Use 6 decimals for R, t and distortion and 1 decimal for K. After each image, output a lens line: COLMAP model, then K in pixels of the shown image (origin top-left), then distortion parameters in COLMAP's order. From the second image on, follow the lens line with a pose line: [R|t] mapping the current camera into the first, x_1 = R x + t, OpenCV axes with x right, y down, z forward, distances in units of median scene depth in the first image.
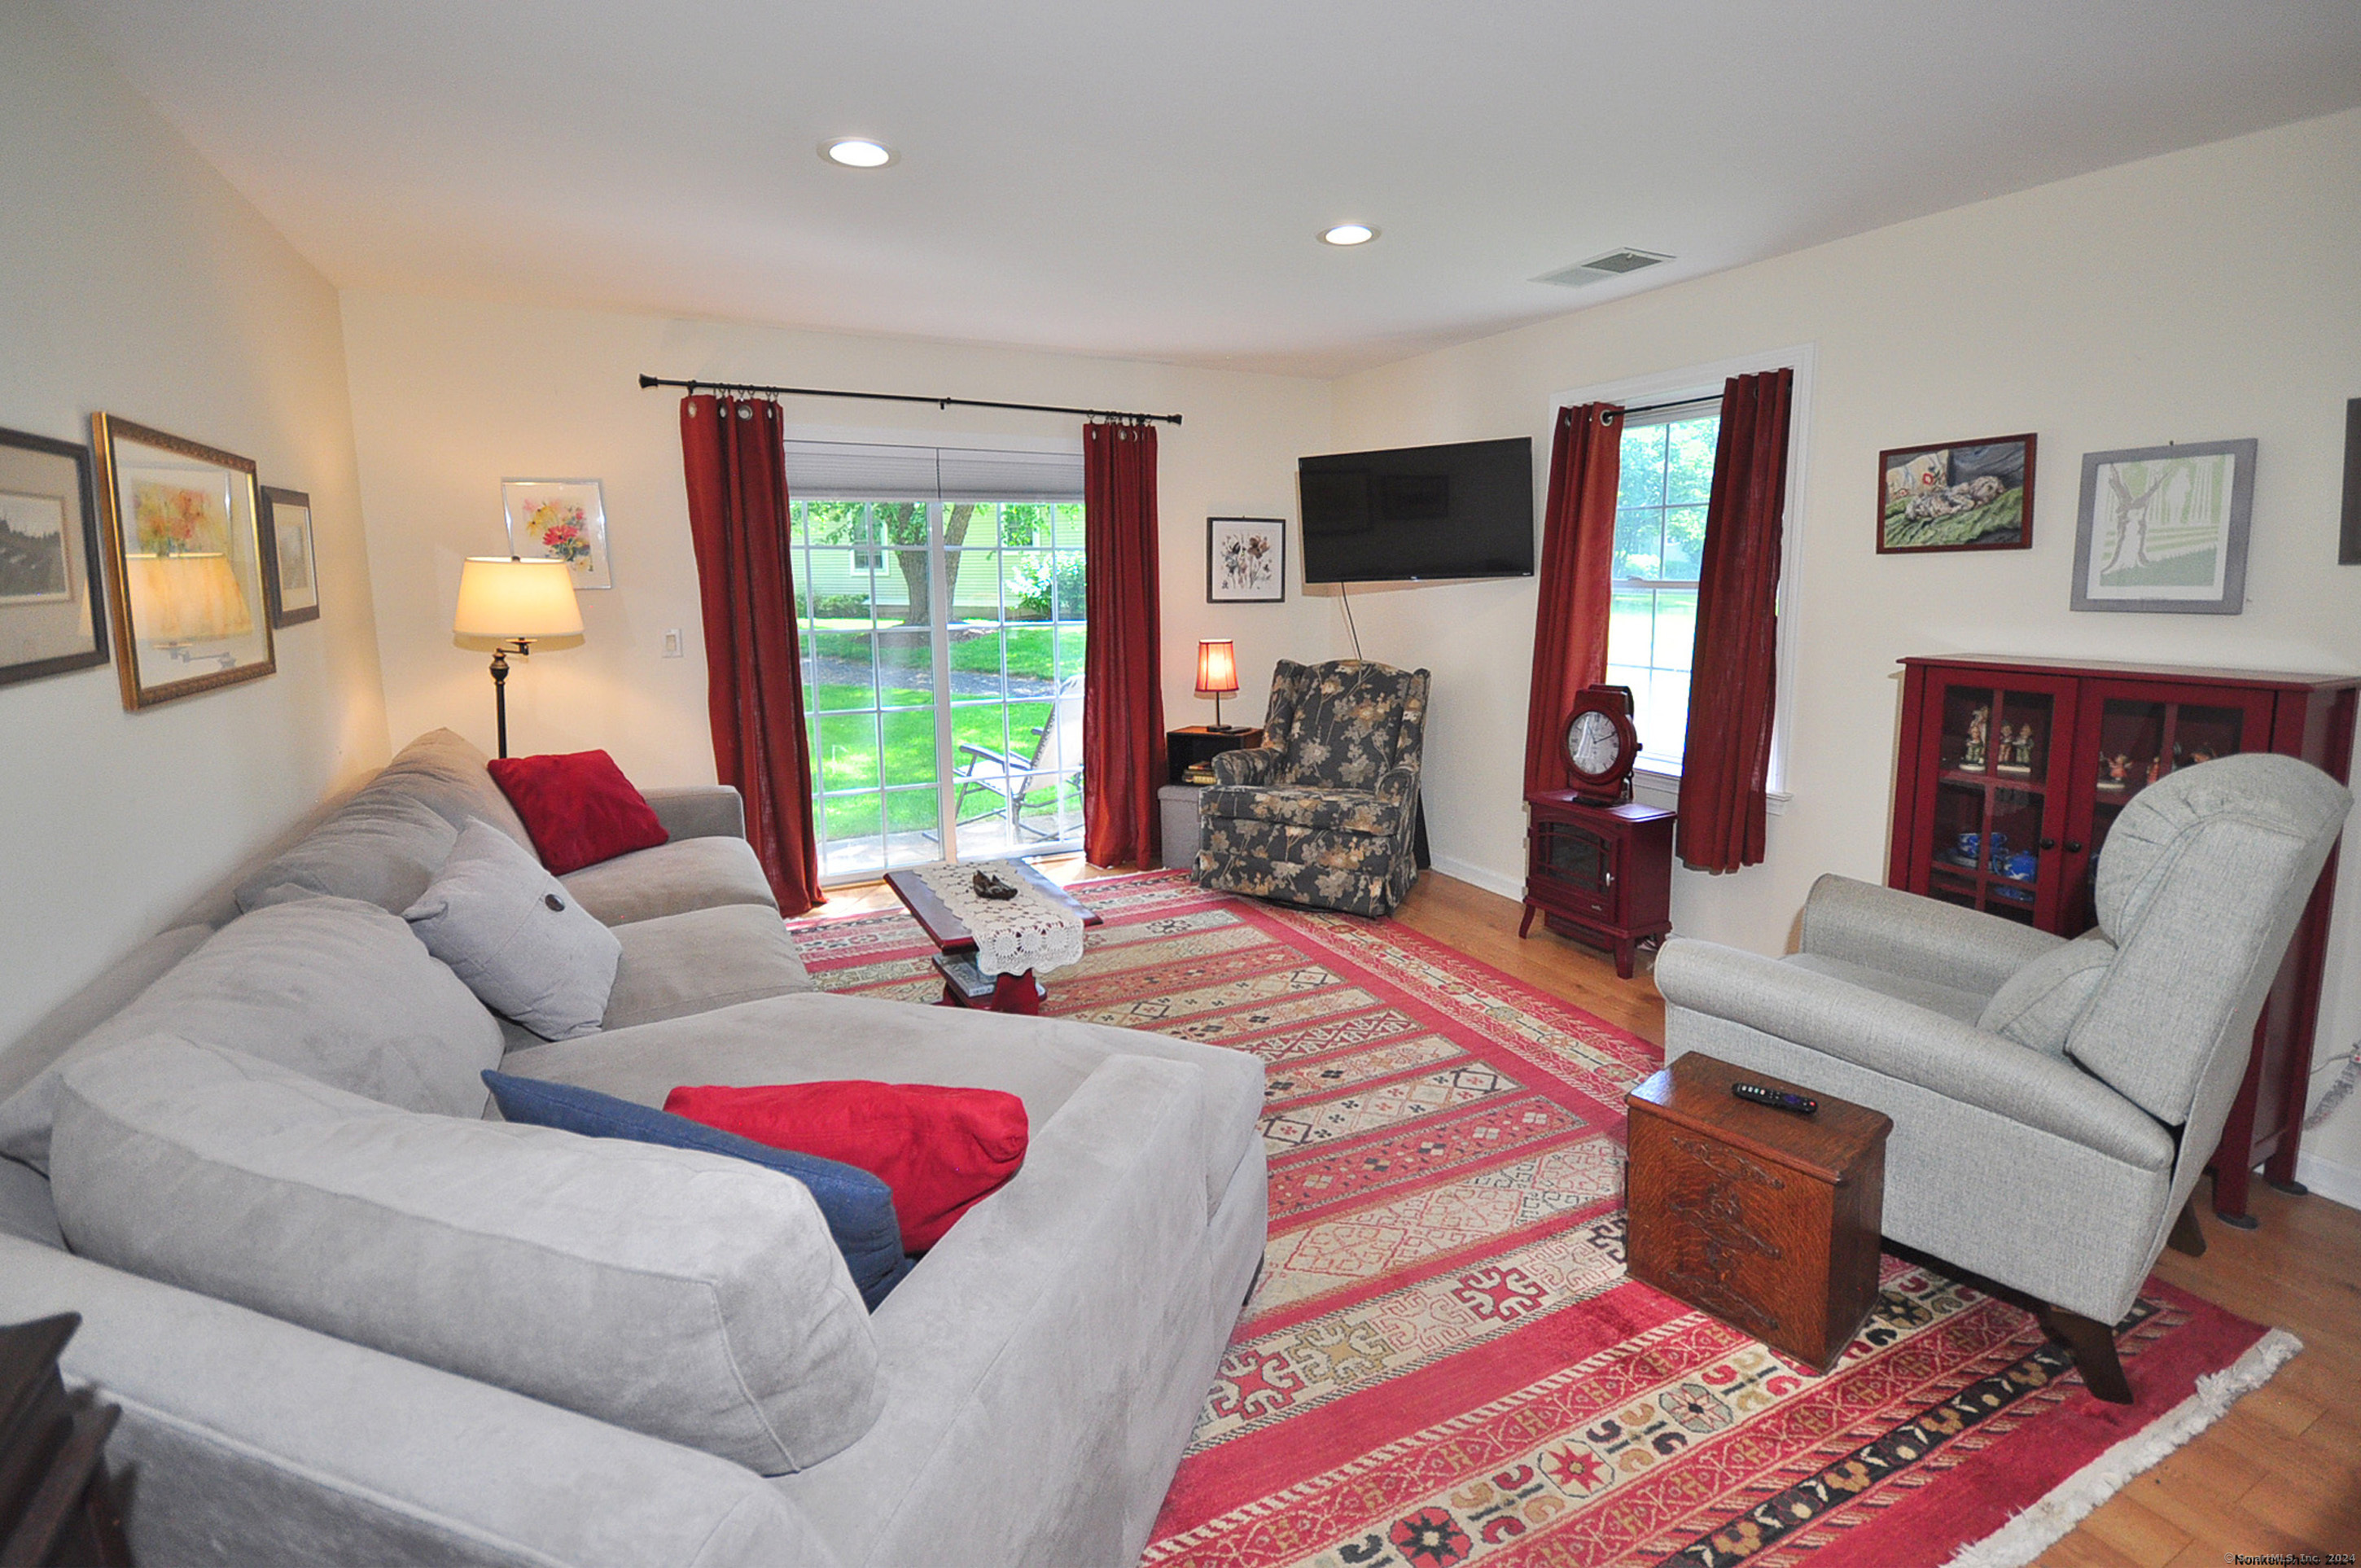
lens RADIAL K [[1040.2, 0, 1179.9], [0, 1040.2, 682.9], [0, 0, 1]] dist [0.001106, -0.000053]
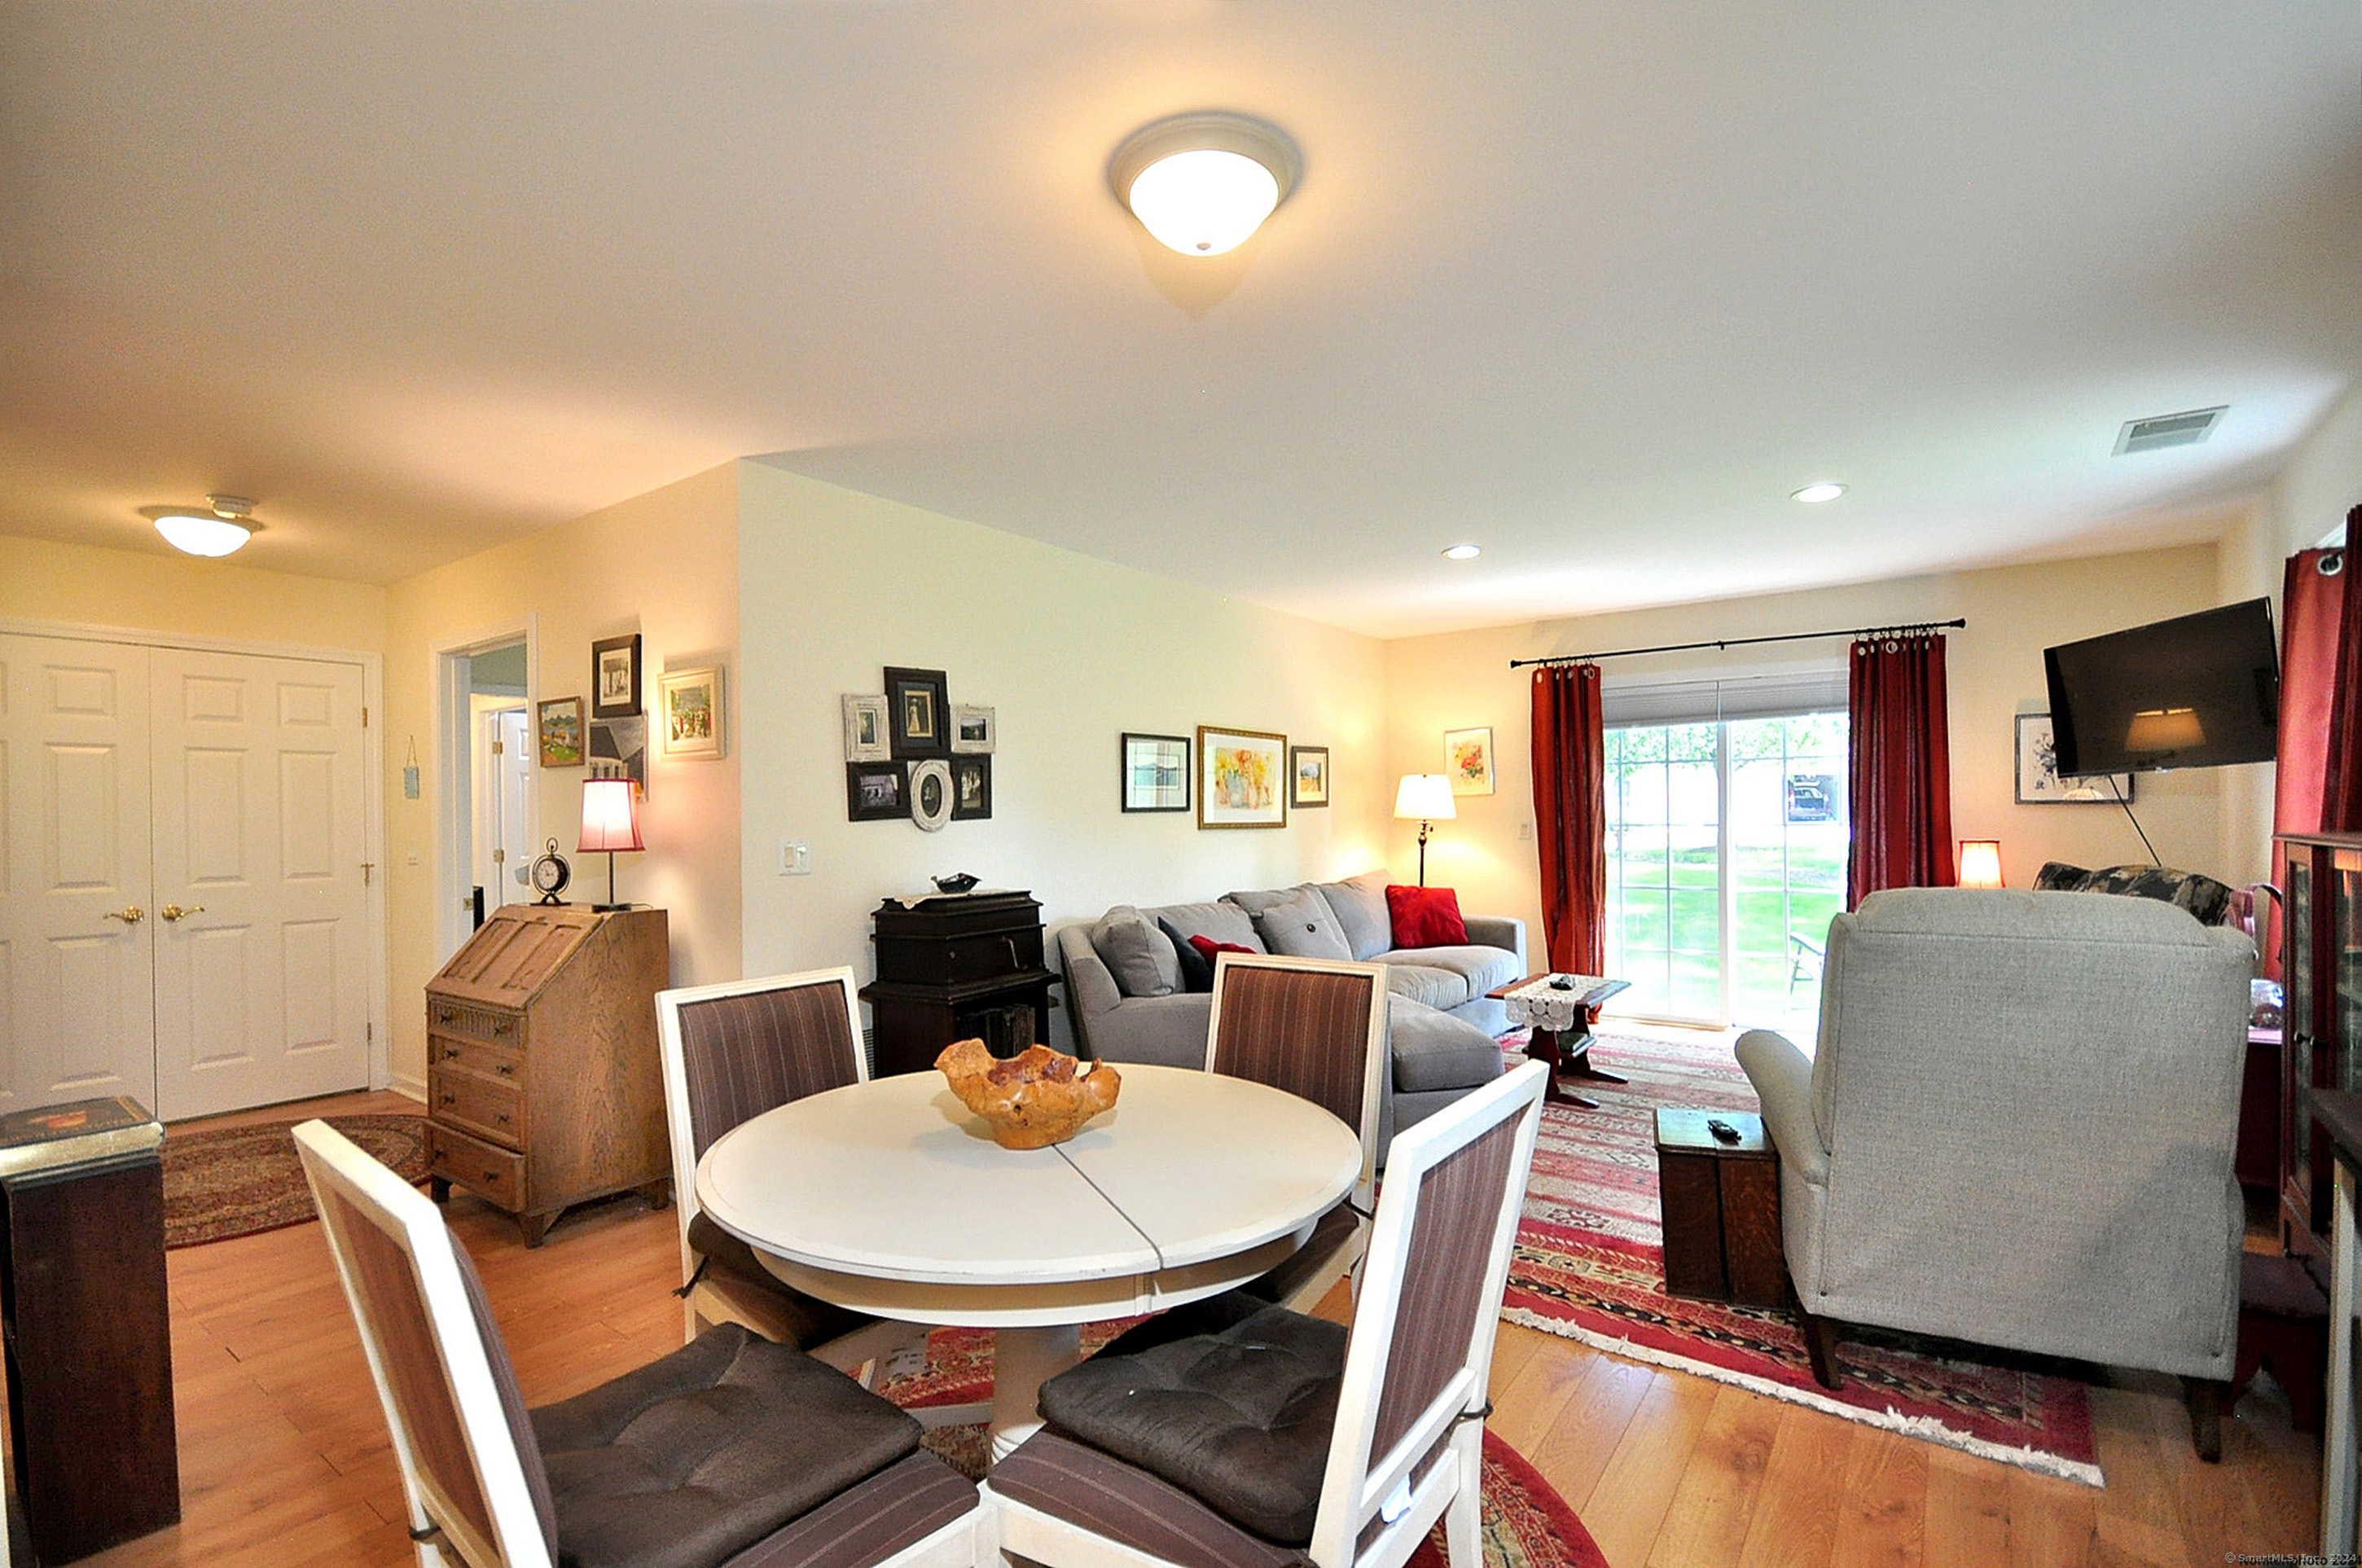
lens RADIAL K [[1061.3, 0, 1181.0], [0, 1061.3, 784.0], [0, 0, 1]] dist [0.002241, 0.000057]
pose [[0.441552, -0.026236, -0.896852, 0.691247], [-0.087930, 0.993495, -0.072354, 0.052351], [0.892916, 0.110808, 0.436373, -0.133878]]
